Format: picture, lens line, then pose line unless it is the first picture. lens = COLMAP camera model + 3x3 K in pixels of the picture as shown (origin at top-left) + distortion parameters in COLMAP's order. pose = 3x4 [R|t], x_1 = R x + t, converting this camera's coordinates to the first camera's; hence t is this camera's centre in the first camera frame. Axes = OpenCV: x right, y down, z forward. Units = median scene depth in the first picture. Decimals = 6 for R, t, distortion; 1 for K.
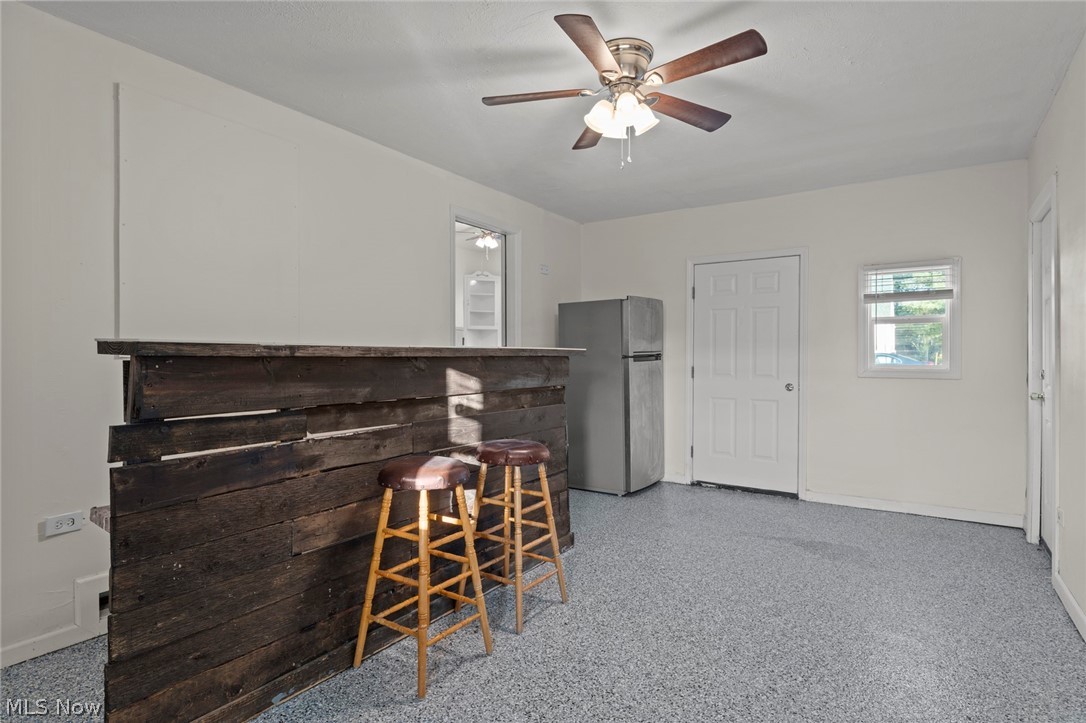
lens RADIAL K [[570.3, 0, 543.0], [0, 570.3, 361.5], [0, 0, 1]] dist [0.004817, 0.000719]
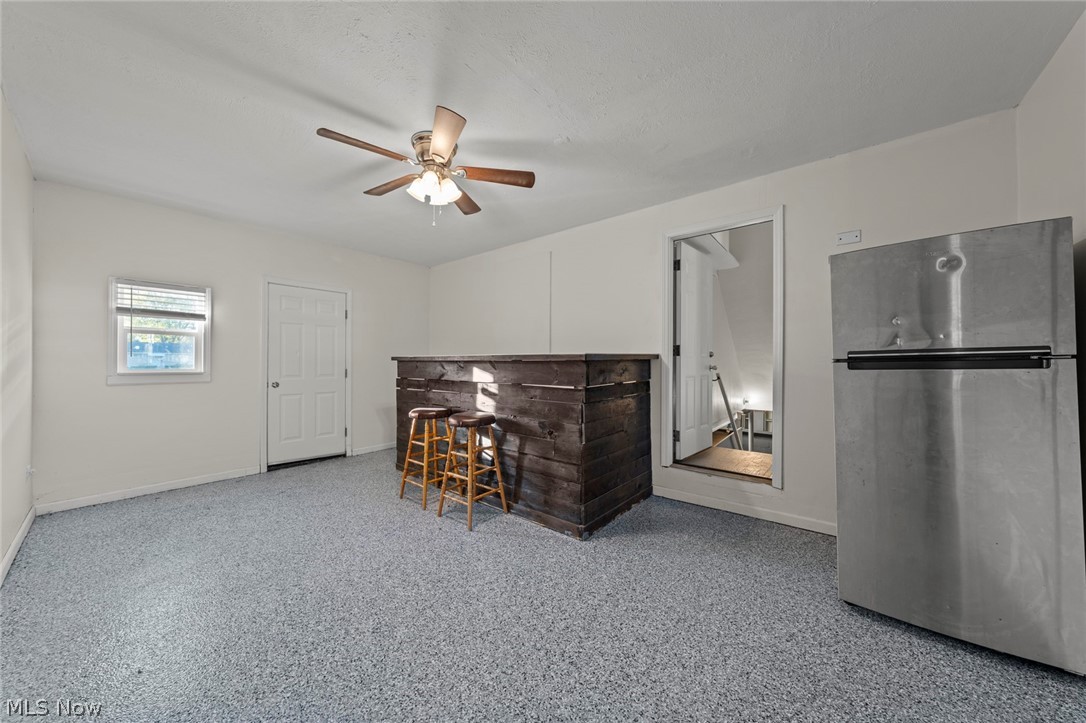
lens RADIAL K [[367.7, 0, 540.5], [0, 367.7, 359.5], [0, 0, 1]] dist [-0.001219, -0.000069]
pose [[-0.106360, -0.005866, -0.994310, 0.987752], [-0.008231, 0.999954, -0.005019, -0.008091], [0.994294, 0.007650, -0.106403, 1.327322]]
